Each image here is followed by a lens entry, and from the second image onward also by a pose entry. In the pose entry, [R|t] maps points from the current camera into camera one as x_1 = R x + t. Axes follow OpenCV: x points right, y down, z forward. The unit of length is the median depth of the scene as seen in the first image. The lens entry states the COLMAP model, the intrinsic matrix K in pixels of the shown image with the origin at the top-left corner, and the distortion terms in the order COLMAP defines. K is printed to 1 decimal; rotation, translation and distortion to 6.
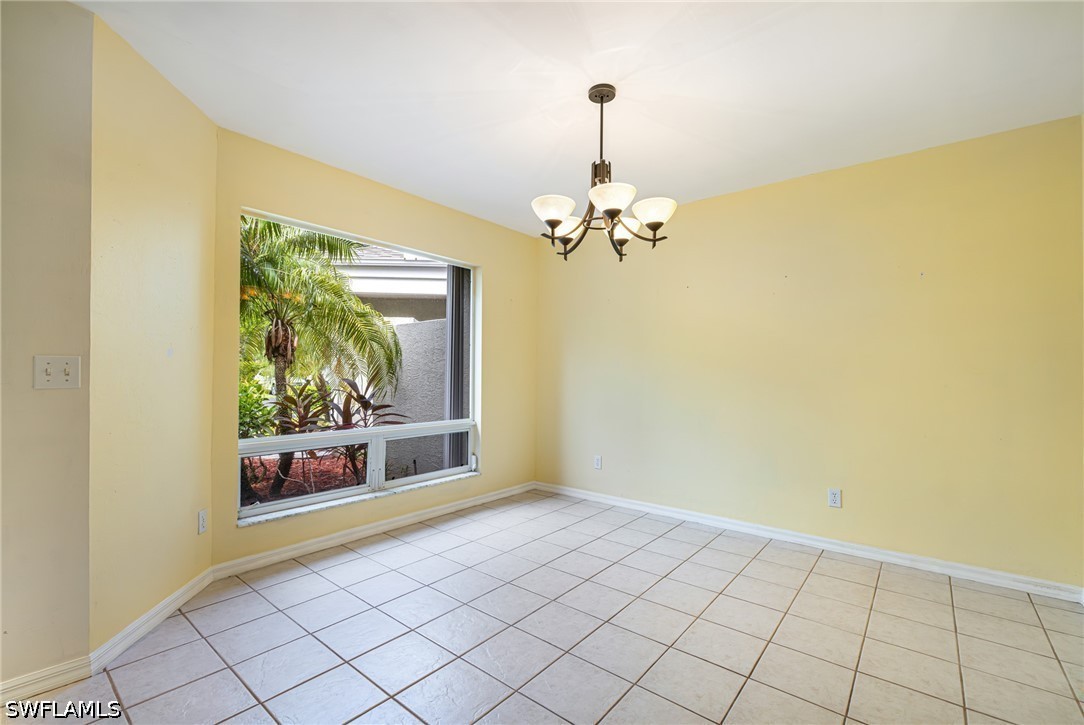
lens RADIAL K [[472.7, 0, 537.1], [0, 472.7, 366.5], [0, 0, 1]] dist [-0.001774, 0.001864]
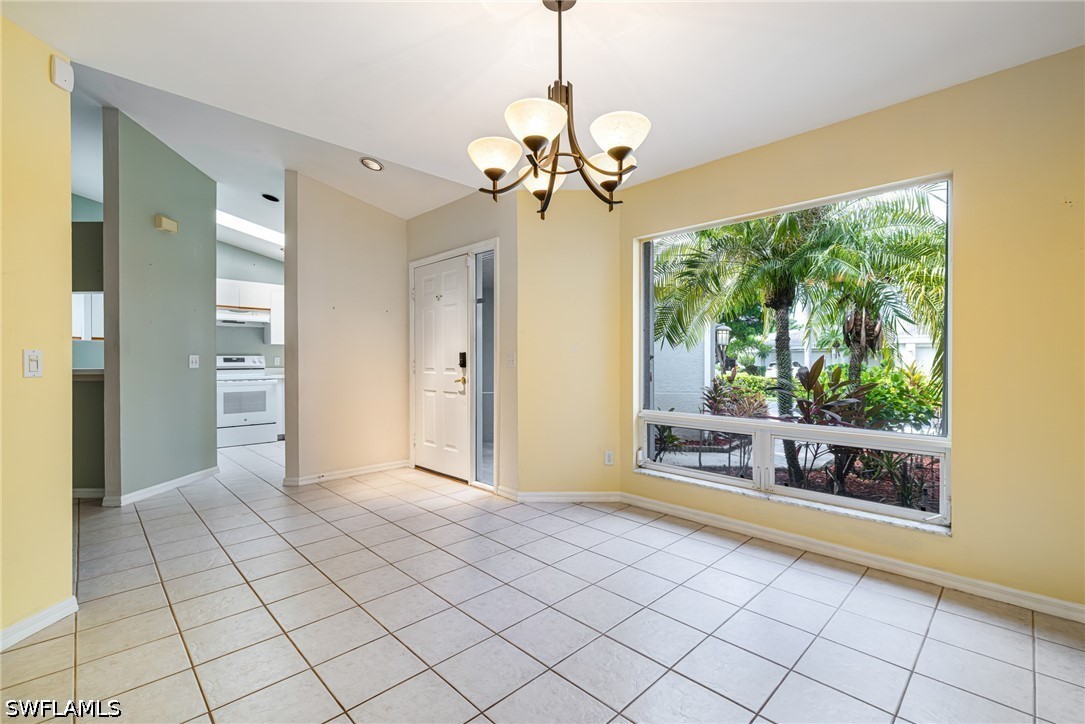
lens RADIAL K [[473.1, 0, 549.5], [0, 473.1, 360.0], [0, 0, 1]] dist [-0.001774, 0.001864]
pose [[-0.092305, -0.002138, -0.995728, 0.496981], [0.014531, 0.999888, -0.003494, 0.009834], [0.995625, -0.014792, -0.092264, 0.574623]]
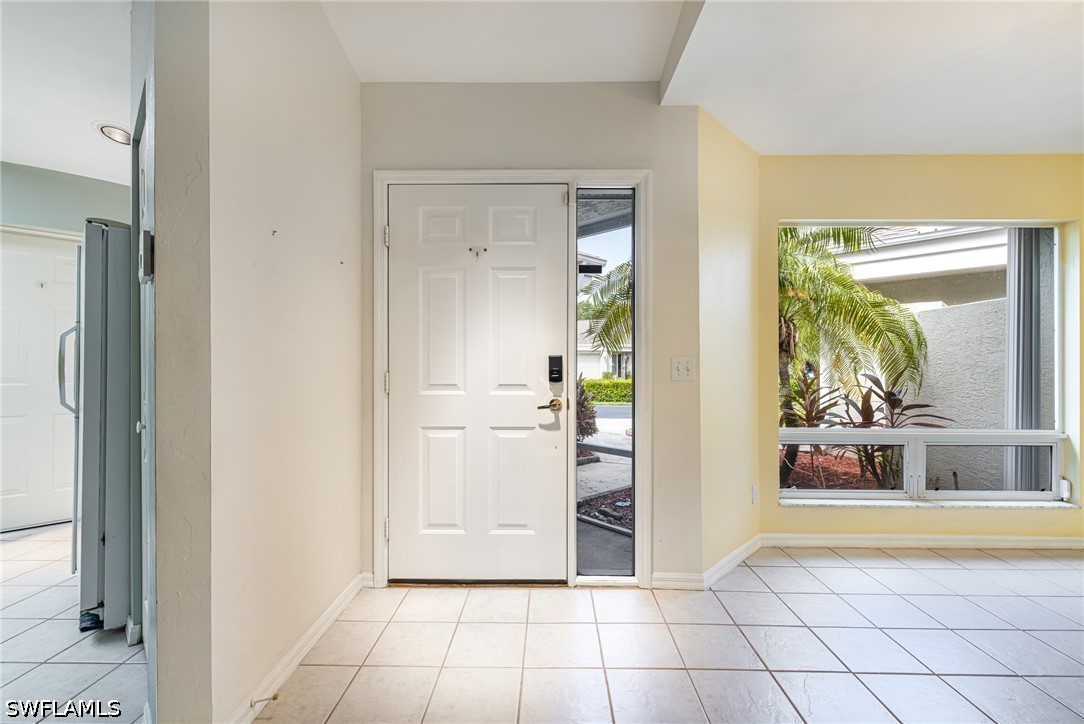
lens RADIAL K [[472.7, 0, 542.6], [0, 472.7, 365.6], [0, 0, 1]] dist [-0.001774, 0.001864]
pose [[0.627658, -0.004097, -0.778478, -0.071708], [0.013066, 0.999901, 0.005272, -0.004001], [0.778379, -0.013480, 0.627649, -0.091614]]
